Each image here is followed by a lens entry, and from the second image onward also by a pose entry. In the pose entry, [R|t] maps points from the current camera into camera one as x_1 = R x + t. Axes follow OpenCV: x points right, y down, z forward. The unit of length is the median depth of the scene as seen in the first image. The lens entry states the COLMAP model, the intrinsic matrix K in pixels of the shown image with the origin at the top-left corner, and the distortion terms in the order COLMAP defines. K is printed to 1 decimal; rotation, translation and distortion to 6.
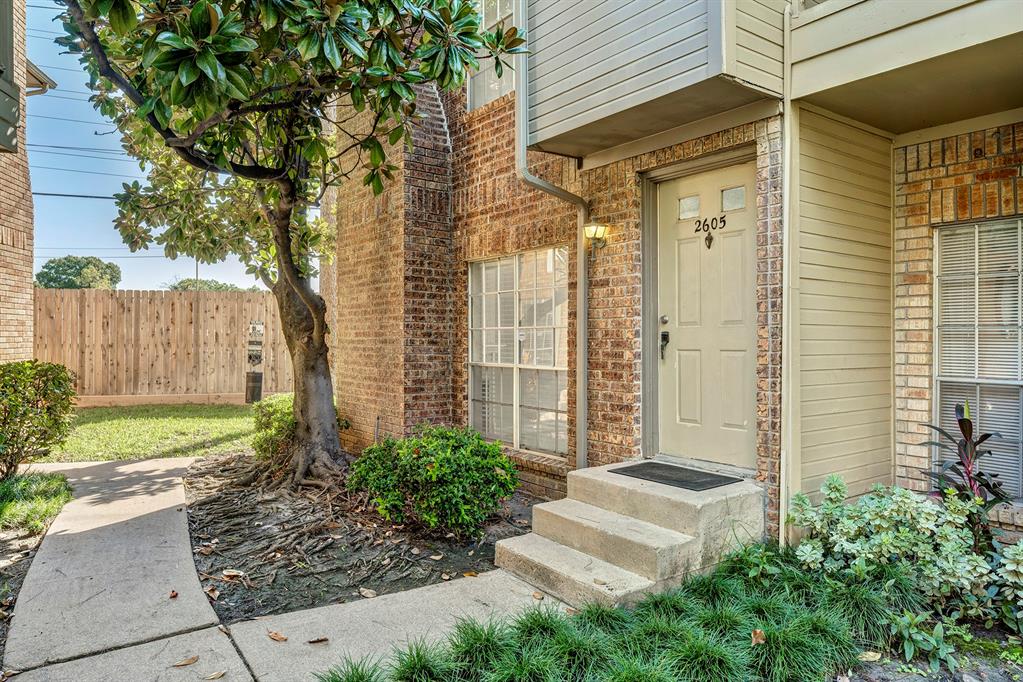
lens RADIAL K [[697.4, 0, 511.5], [0, 697.4, 341.0], [0, 0, 1]] dist [-0.001215, -0.000745]
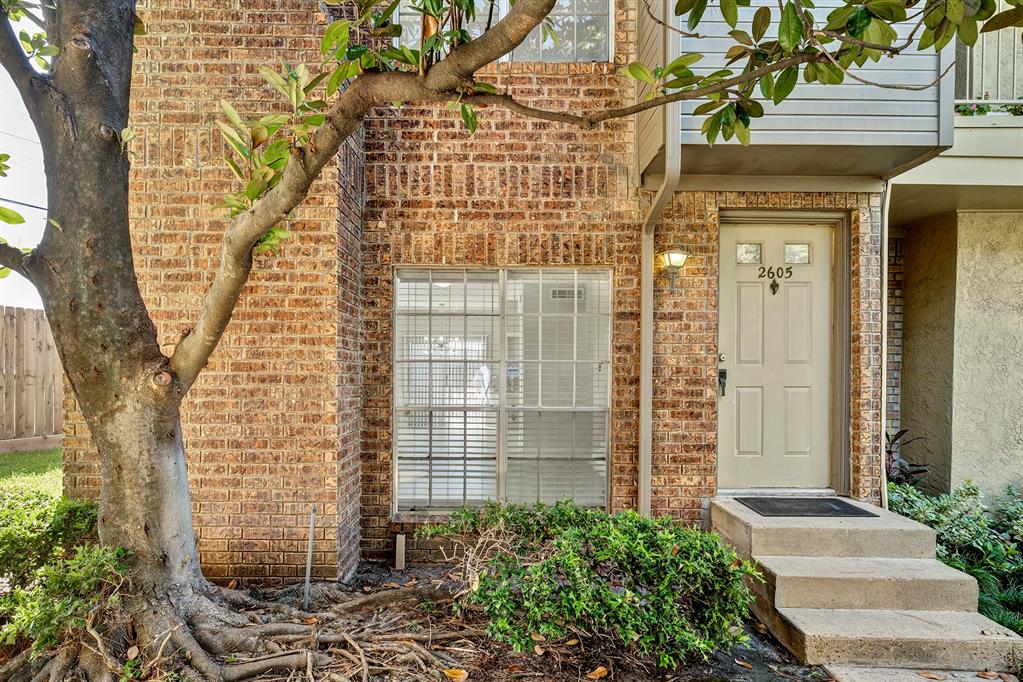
lens RADIAL K [[552.0, 0, 509.8], [0, 552.0, 373.4], [0, 0, 1]] dist [-0.000916, -0.000119]
pose [[0.578031, -0.001991, 0.816012, -0.606962], [-0.003547, 0.999981, 0.004952, -0.009793], [-0.816007, -0.005757, 0.578013, 0.758902]]
